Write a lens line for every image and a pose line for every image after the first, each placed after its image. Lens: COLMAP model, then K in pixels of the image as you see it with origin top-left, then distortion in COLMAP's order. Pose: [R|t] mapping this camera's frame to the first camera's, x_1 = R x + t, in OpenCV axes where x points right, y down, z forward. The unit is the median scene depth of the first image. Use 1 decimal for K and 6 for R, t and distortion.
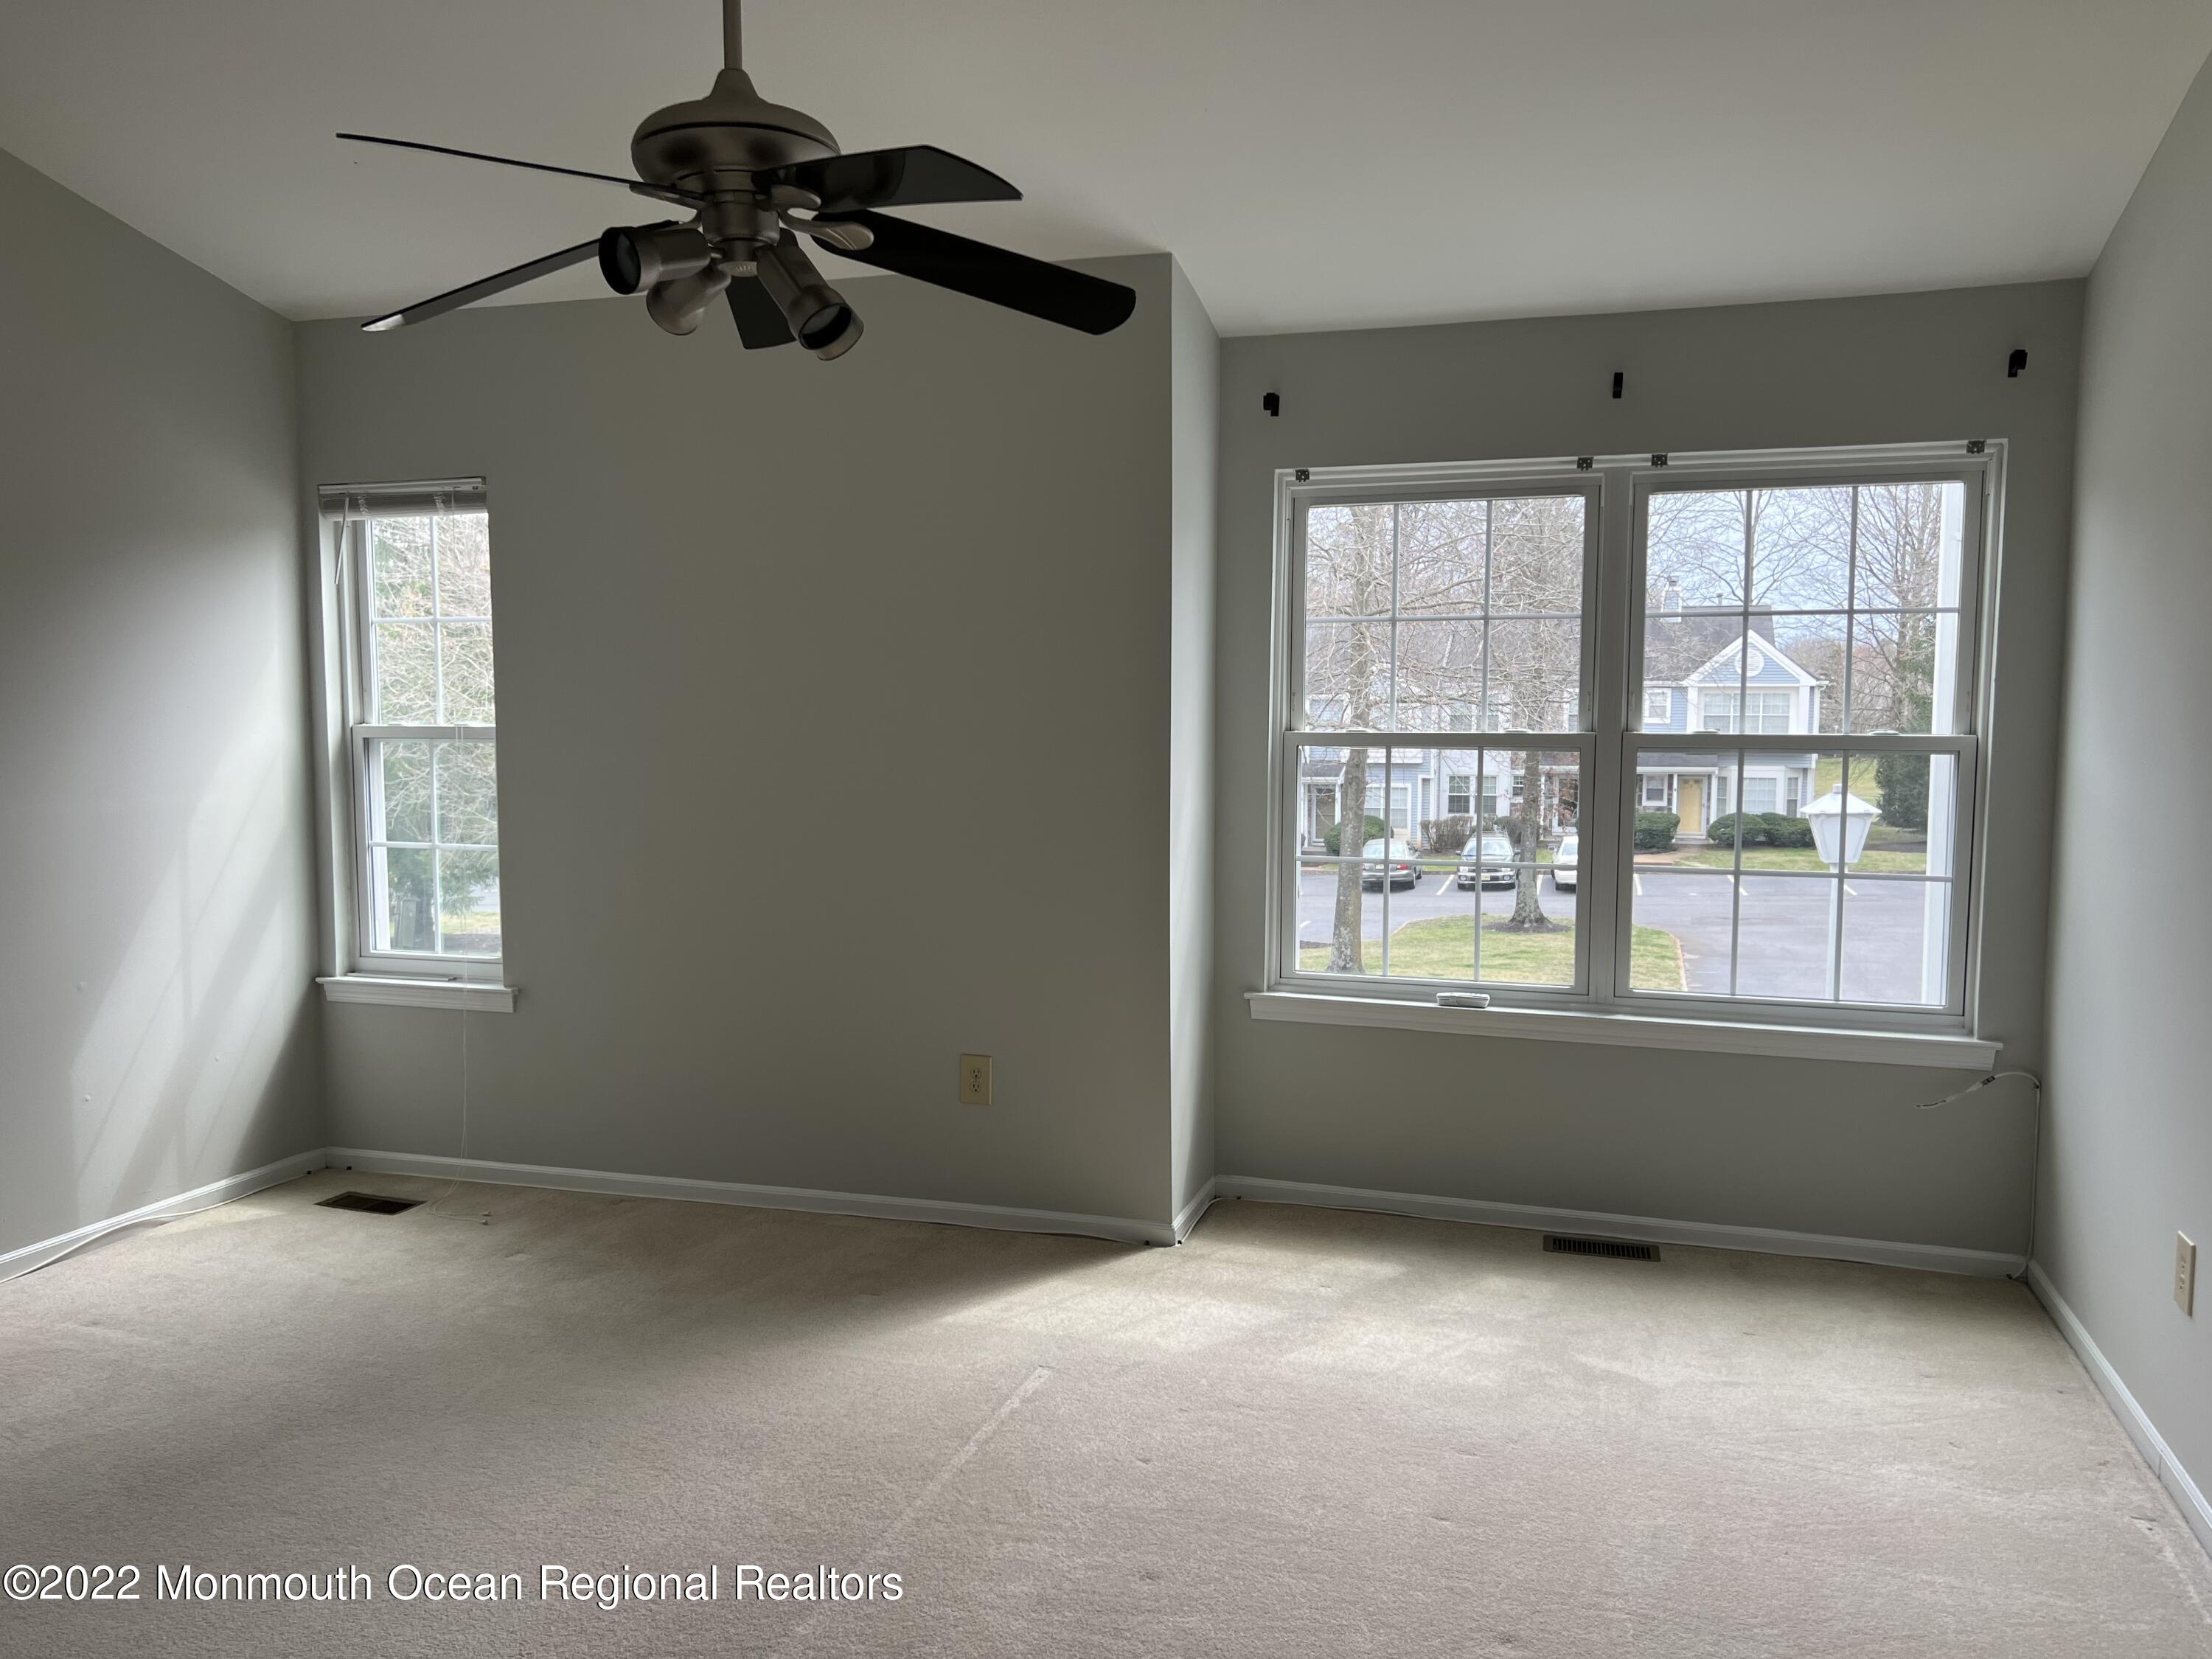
lens RADIAL K [[1634.7, 0, 1100.5], [0, 1634.7, 825.9], [0, 0, 1]] dist [0.041366, -0.057516]
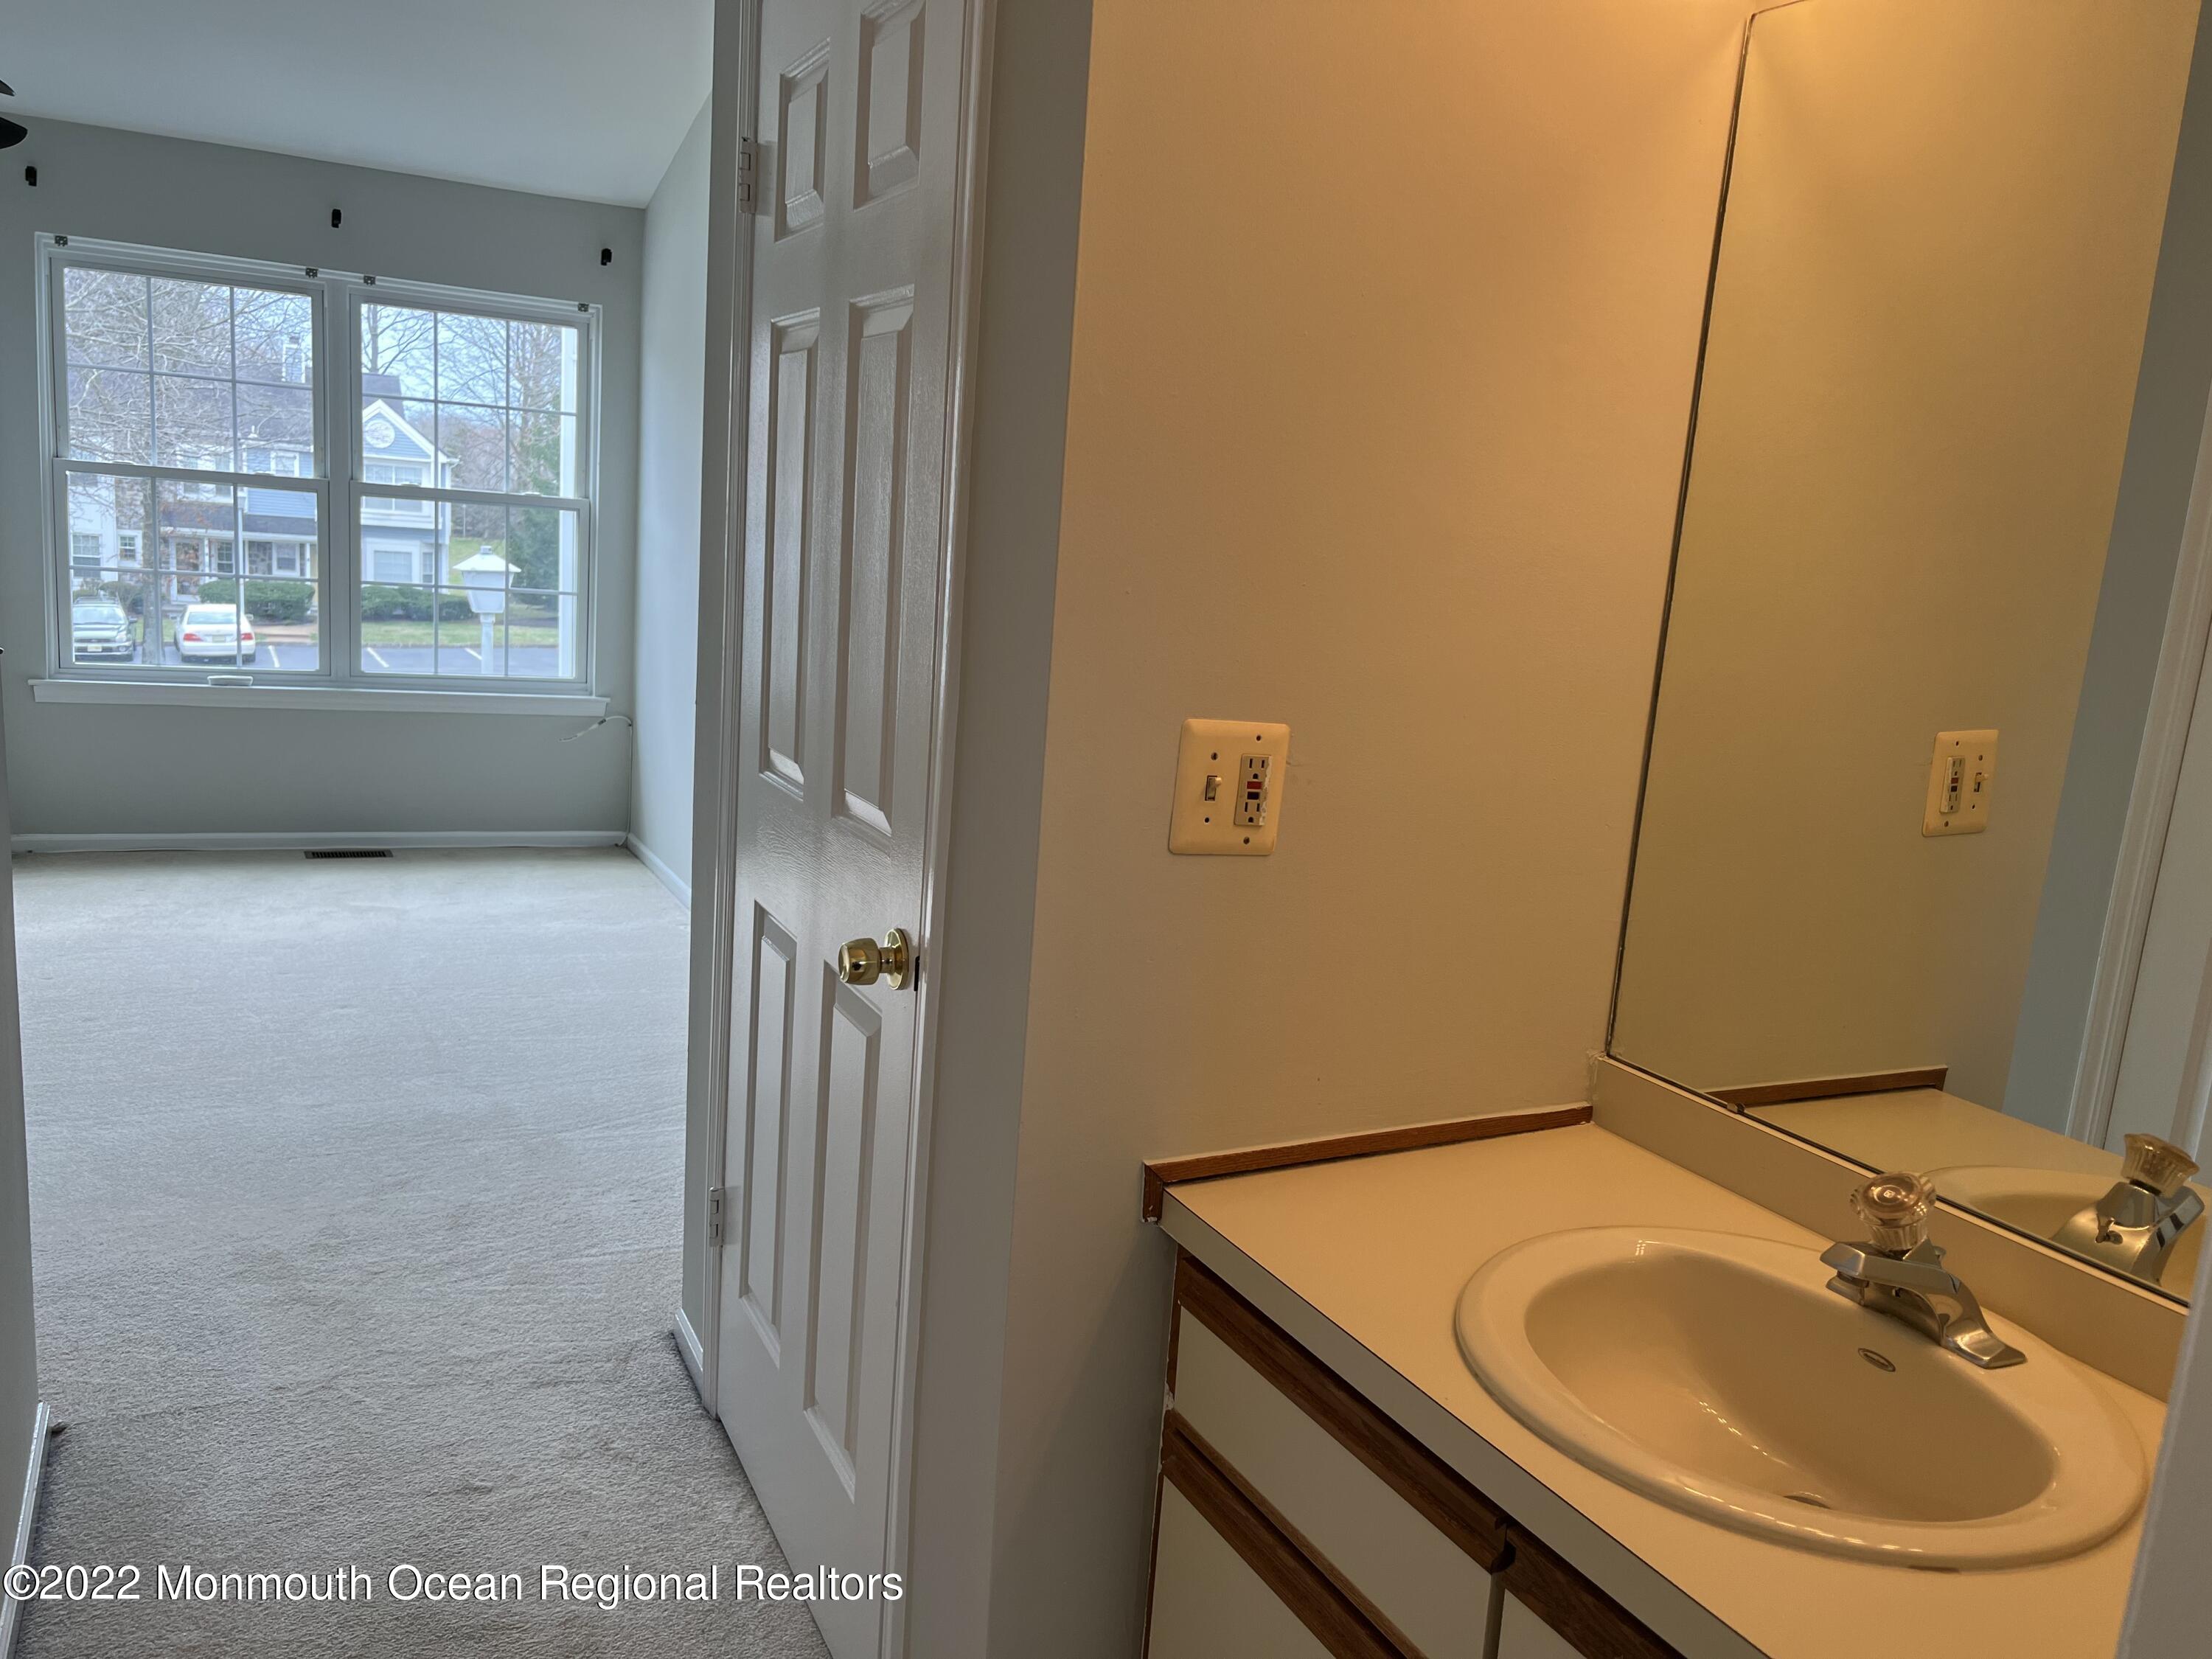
lens RADIAL K [[1722.0, 0, 1105.4], [0, 1722.0, 835.0], [0, 0, 1]] dist [0.049175, -0.005679]
pose [[0.715504, -0.073468, 0.694735, -0.256840], [-0.015313, 0.992567, 0.120735, 0.050549], [-0.698441, -0.097025, 0.709060, -0.489333]]
